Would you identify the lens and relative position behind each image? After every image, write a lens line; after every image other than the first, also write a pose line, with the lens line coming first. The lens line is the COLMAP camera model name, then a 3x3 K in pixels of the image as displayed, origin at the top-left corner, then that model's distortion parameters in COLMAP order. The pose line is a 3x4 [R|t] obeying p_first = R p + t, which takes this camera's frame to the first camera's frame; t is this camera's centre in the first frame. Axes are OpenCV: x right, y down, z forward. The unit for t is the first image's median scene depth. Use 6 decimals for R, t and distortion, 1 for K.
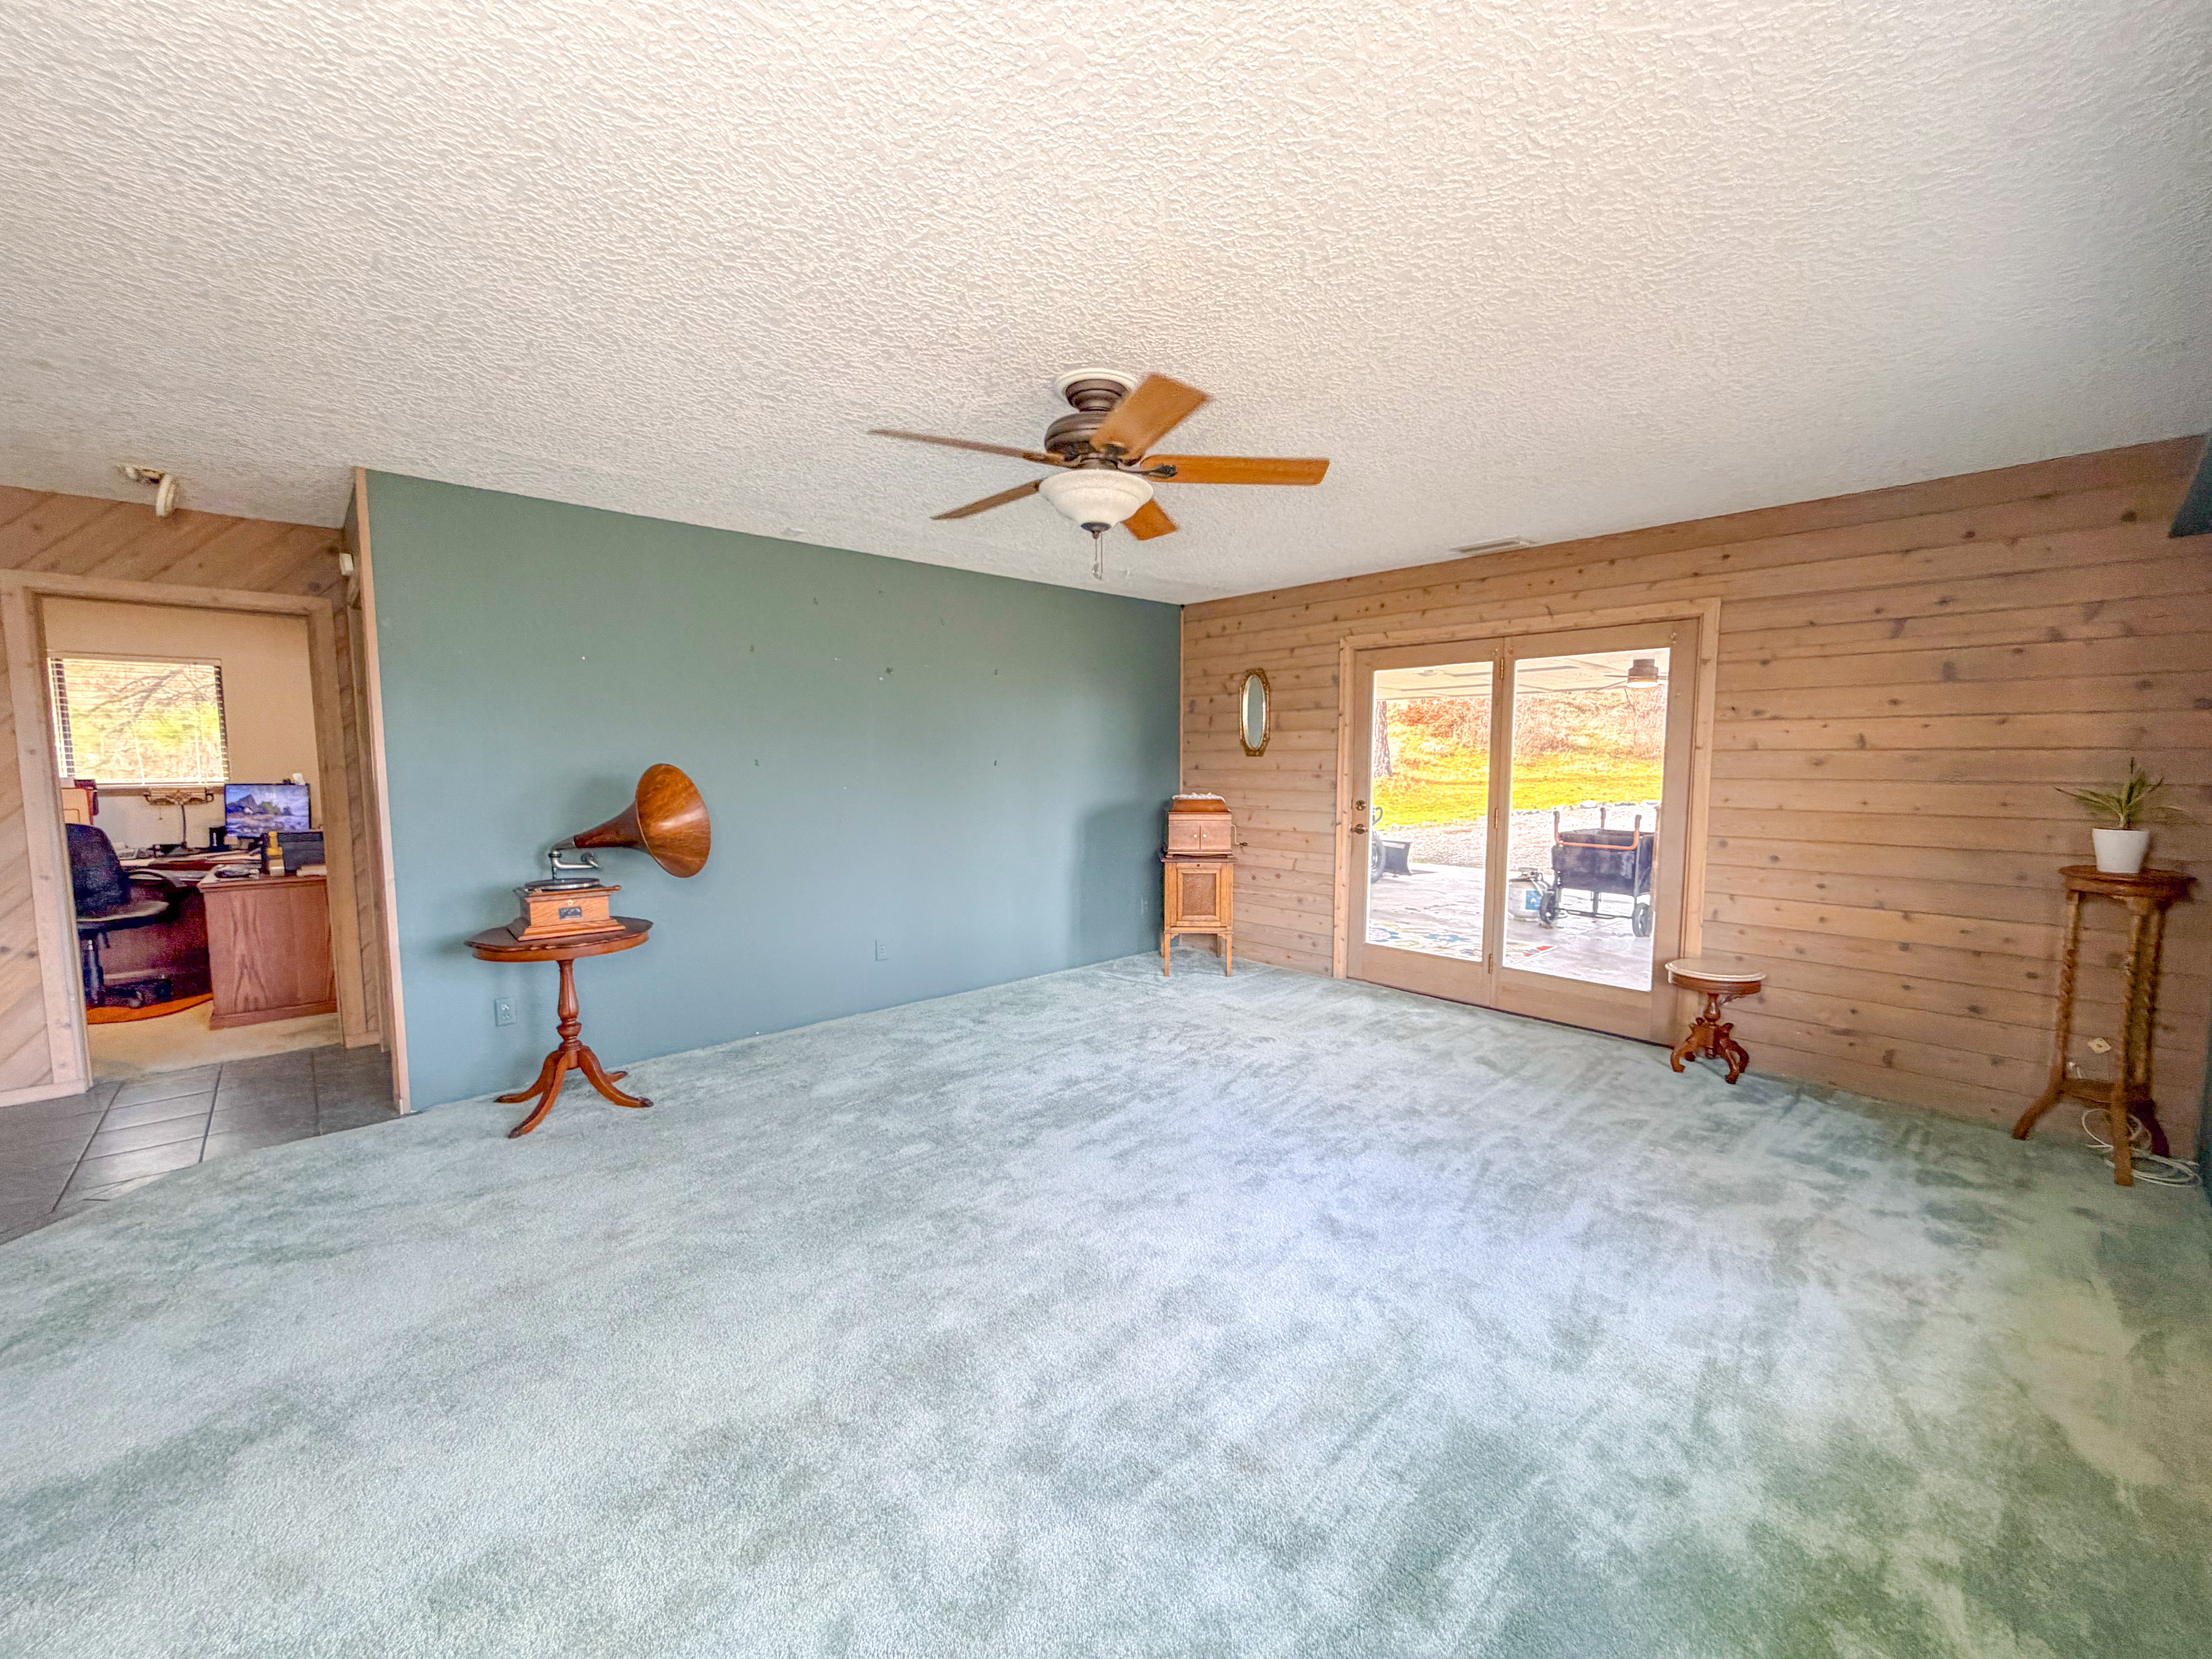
lens RADIAL K [[899.9, 0, 1091.6], [0, 899.9, 832.5], [0, 0, 1]] dist [-0.000394, 0.000045]
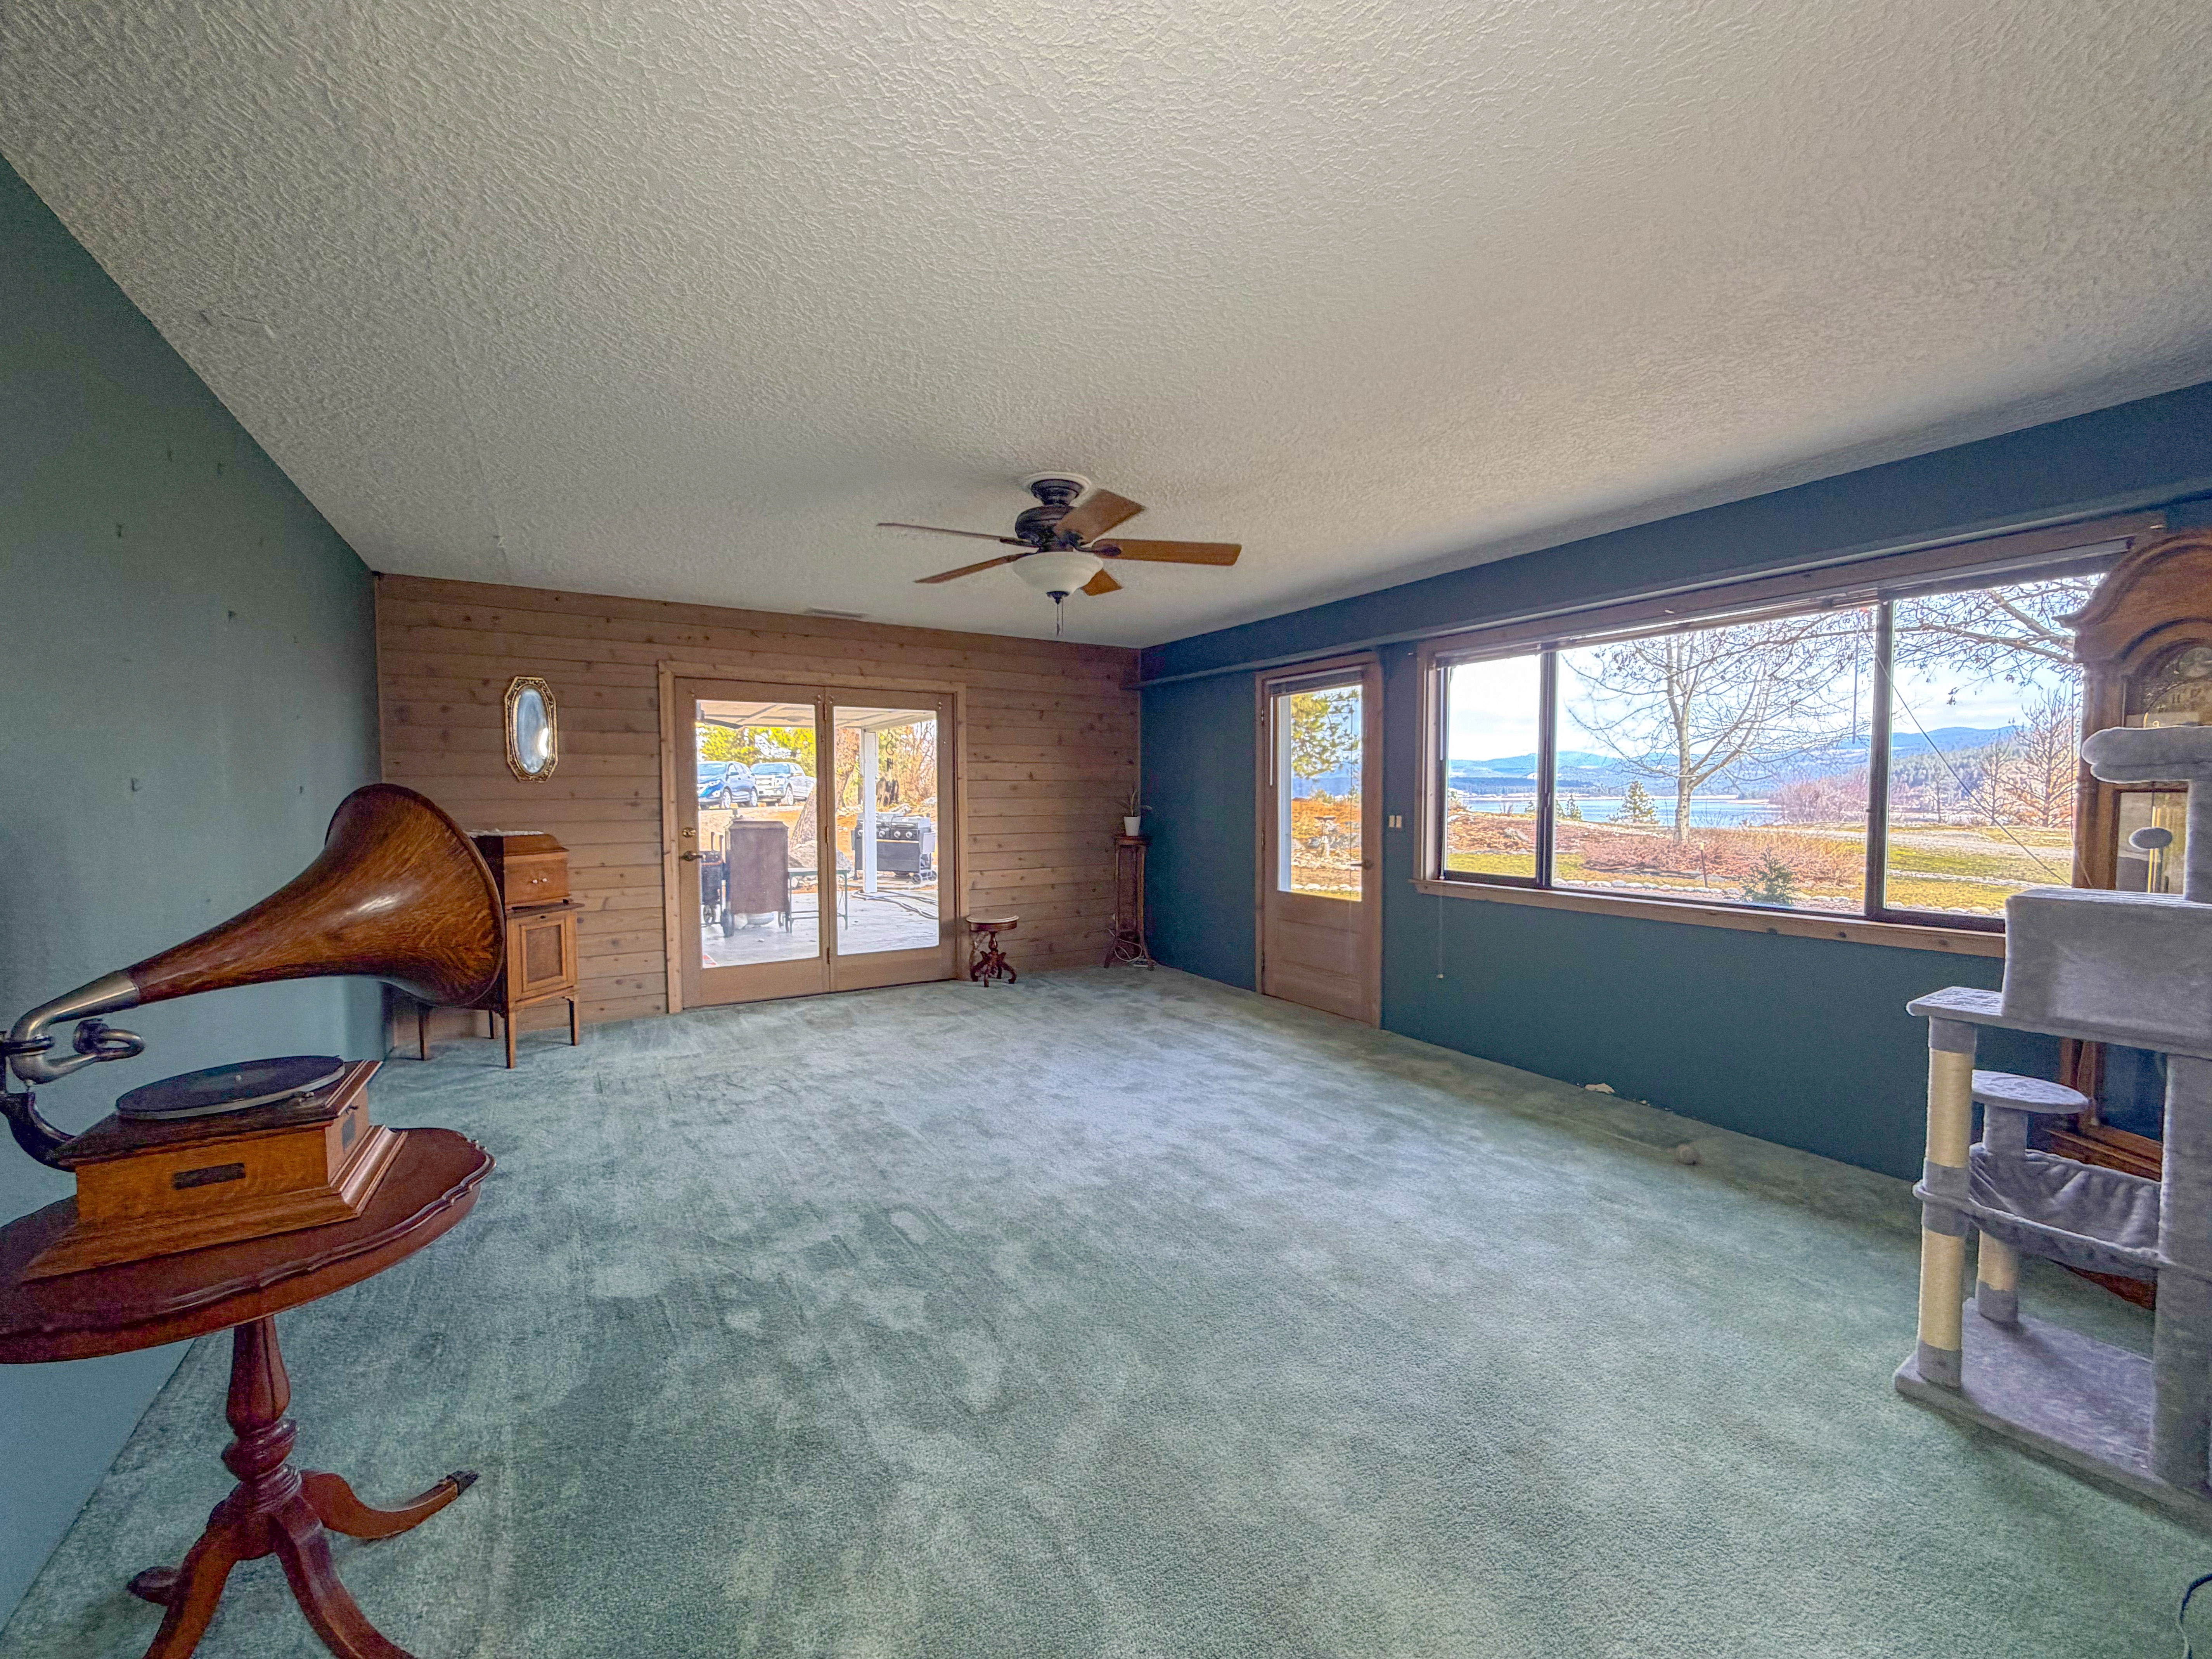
lens RADIAL K [[888.3, 0, 1124.7], [0, 888.3, 825.5], [0, 0, 1]] dist [0.000477, -0.000051]
pose [[0.165716, -0.036995, 0.985479, -0.772092], [0.085655, 0.996060, 0.022989, -0.024676], [-0.982447, 0.080602, 0.168231, 0.470992]]
